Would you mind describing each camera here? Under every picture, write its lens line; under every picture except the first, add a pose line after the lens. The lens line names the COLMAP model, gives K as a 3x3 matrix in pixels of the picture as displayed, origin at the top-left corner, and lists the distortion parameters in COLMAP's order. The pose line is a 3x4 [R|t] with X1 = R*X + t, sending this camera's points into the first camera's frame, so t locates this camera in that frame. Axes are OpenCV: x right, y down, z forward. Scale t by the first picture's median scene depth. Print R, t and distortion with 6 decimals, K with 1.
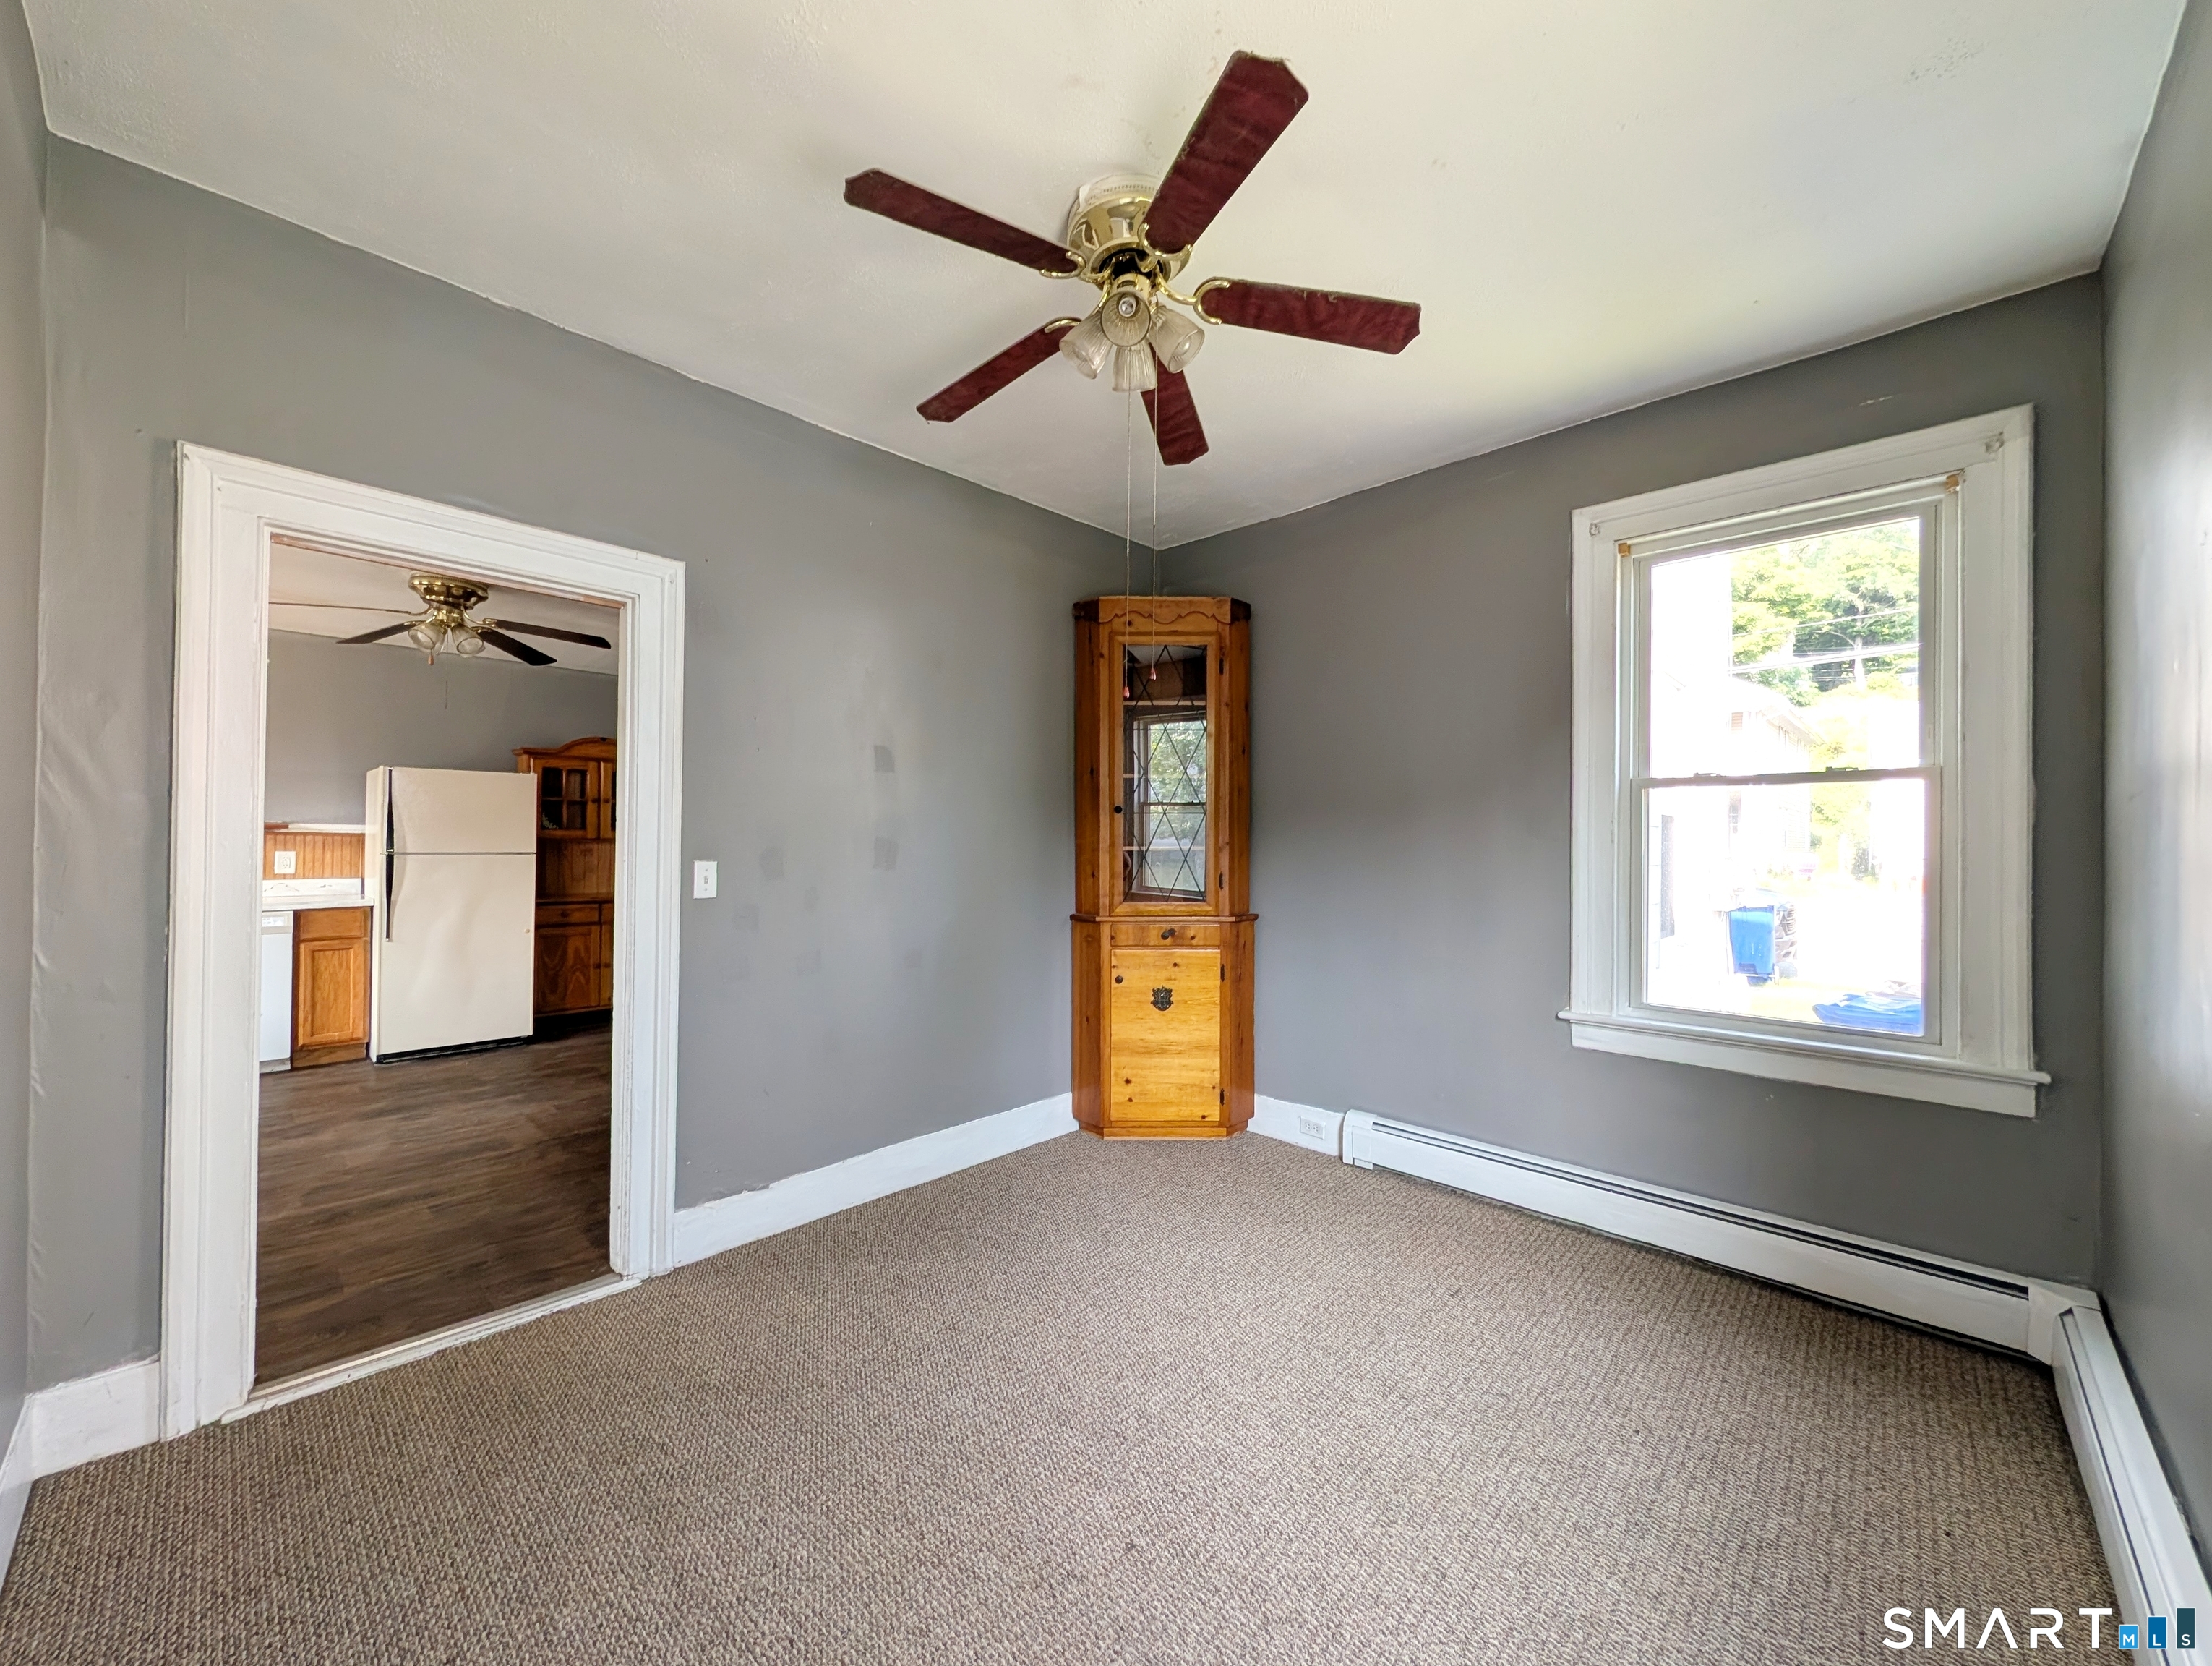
lens RADIAL K [[847.4, 0, 1117.2], [0, 847.4, 833.2], [0, 0, 1]] dist [-0.000446, -0.000048]
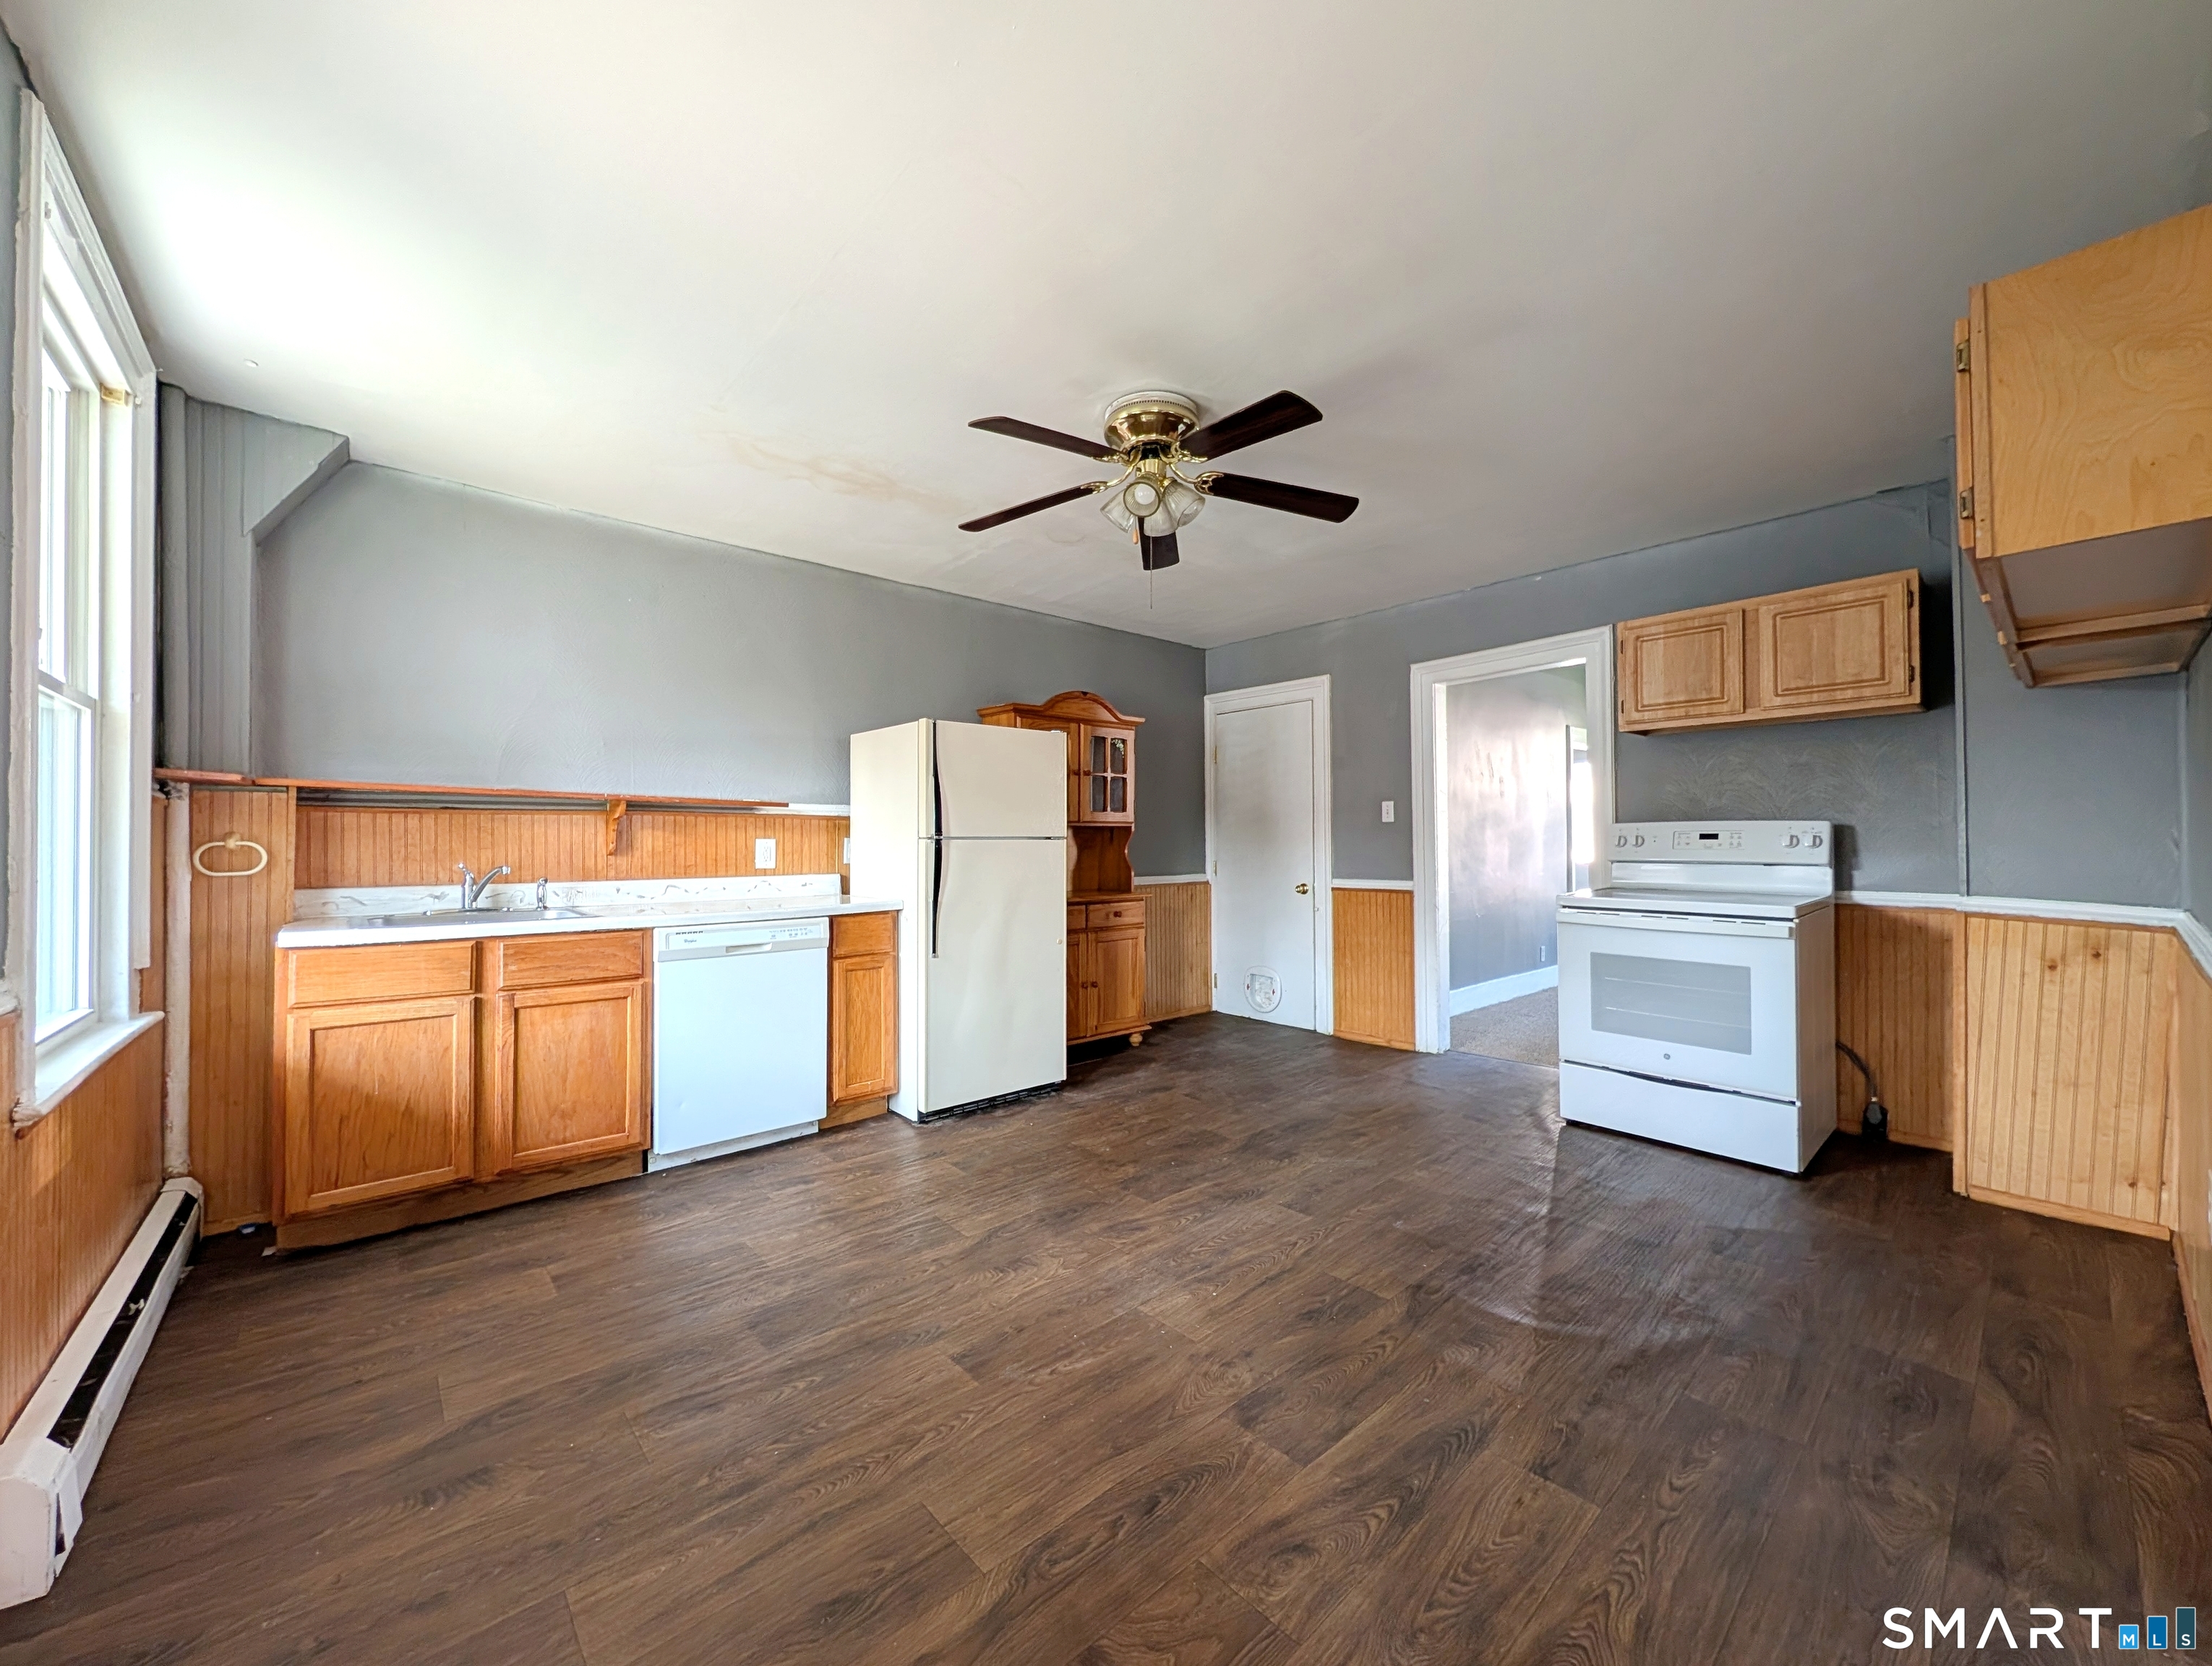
lens RADIAL K [[847.4, 0, 1117.2], [0, 847.4, 833.2], [0, 0, 1]] dist [-0.000446, -0.000048]
pose [[0.996588, -0.016717, -0.080821, -0.636344], [0.016492, 0.999858, -0.003458, 0.025221], [0.080868, 0.002113, 0.996723, 0.279877]]
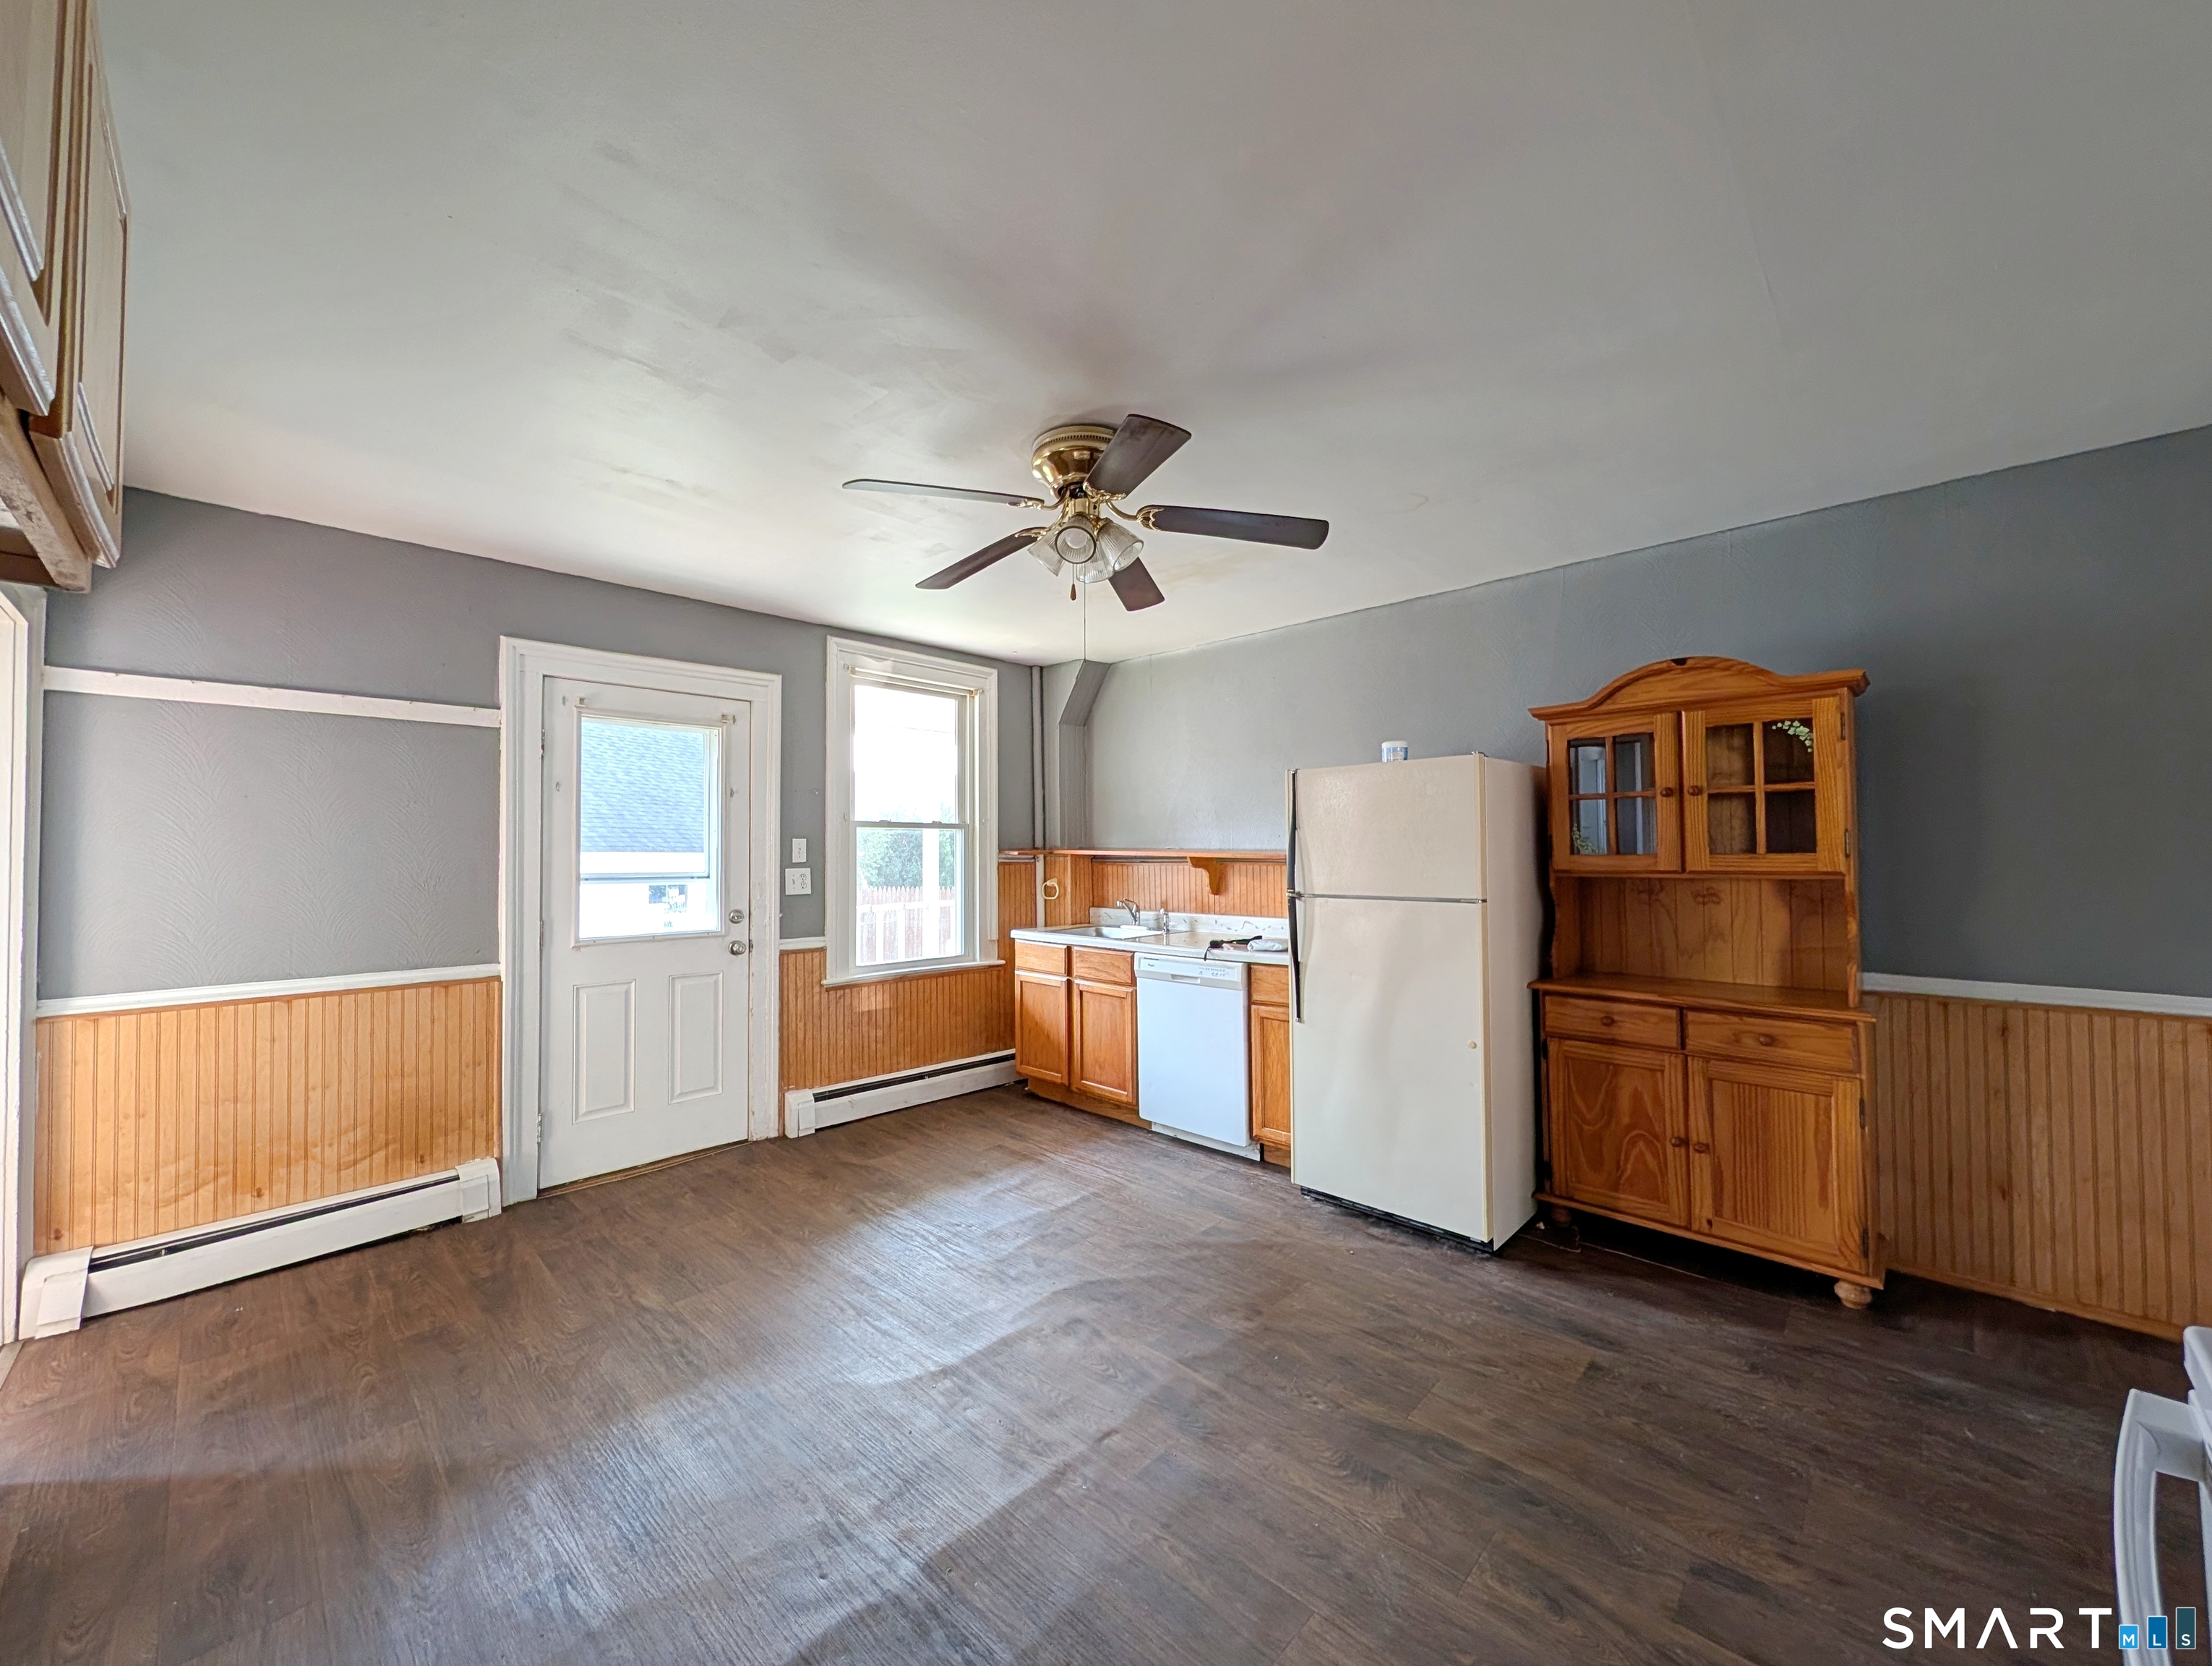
lens RADIAL K [[858.3, 0, 1106.0], [0, 858.3, 833.0], [0, 0, 1]] dist [0.001913, 0.000380]
pose [[-0.010550, -0.033900, -0.999370, -0.155215], [0.014699, 0.999312, -0.034053, -0.004376], [0.999836, -0.015049, -0.010045, 0.843921]]
